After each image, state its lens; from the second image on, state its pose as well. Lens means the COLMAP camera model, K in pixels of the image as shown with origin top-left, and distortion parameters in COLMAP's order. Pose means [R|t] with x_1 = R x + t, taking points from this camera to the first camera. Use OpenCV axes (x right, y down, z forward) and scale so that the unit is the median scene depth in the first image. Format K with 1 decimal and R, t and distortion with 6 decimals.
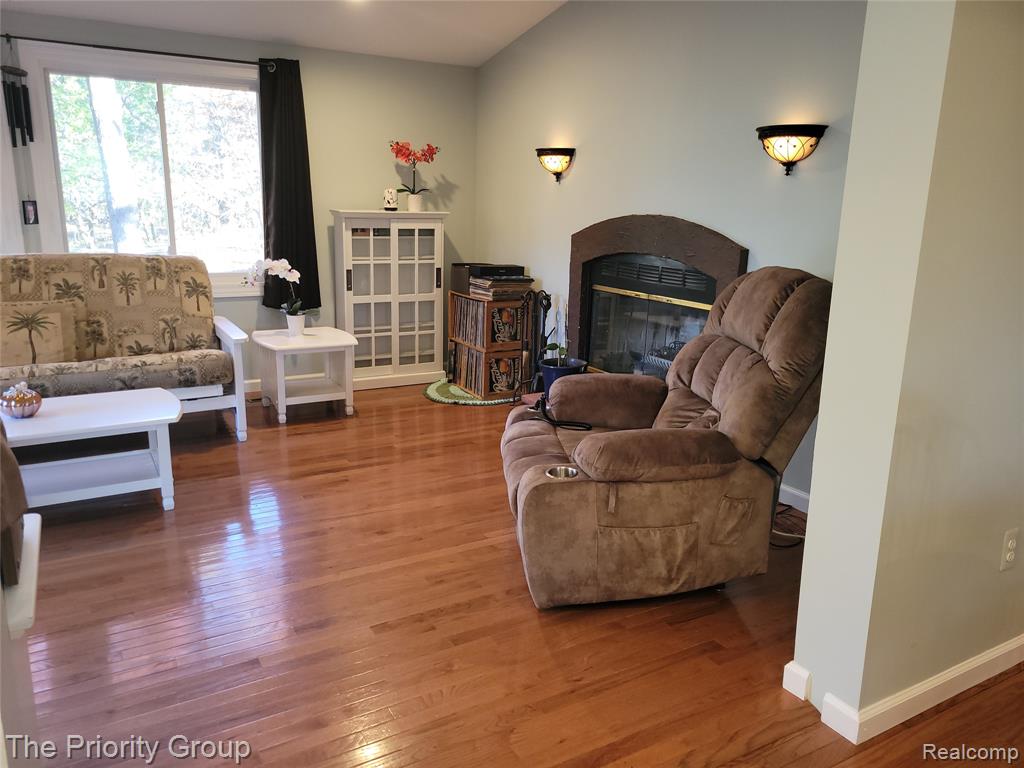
lens RADIAL K [[769.5, 0, 512.0], [0, 769.5, 384.0], [0, 0, 1]] dist [0.039095, -0.004548]
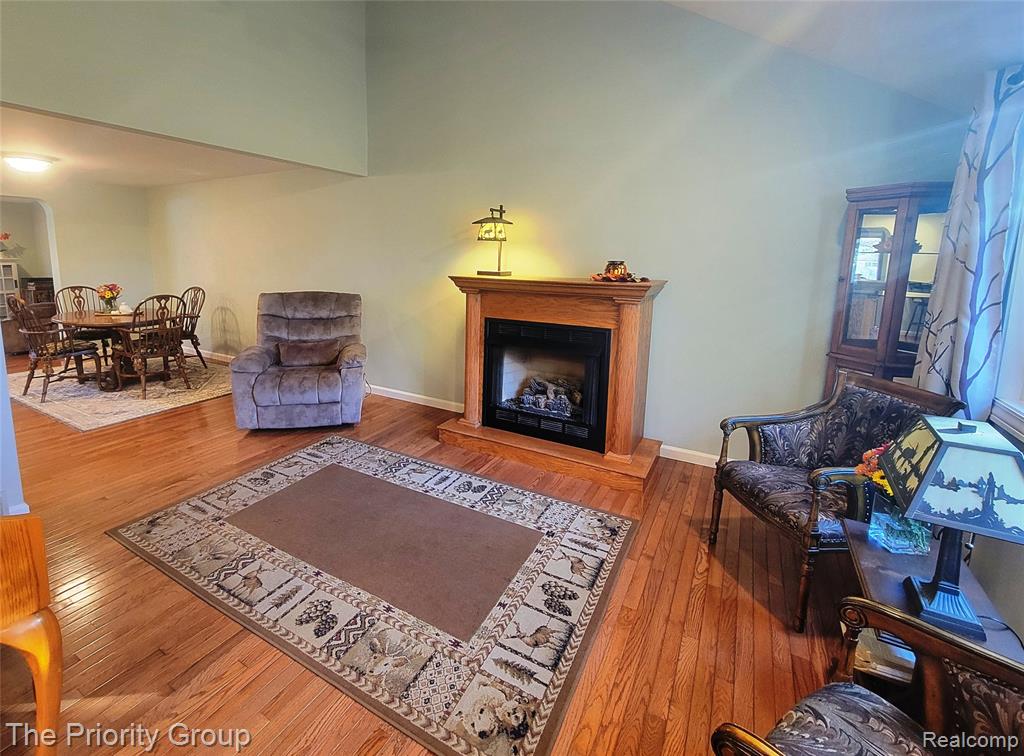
lens RADIAL K [[471.5, 0, 451.0], [0, 471.5, 325.4], [0, 0, 1]] dist [-0.001421, -0.000386]
pose [[0.883700, -0.082804, 0.460671, 0.513860], [0.117714, 0.991910, -0.047518, 0.277712], [-0.453010, 0.096219, 0.886298, -1.168220]]
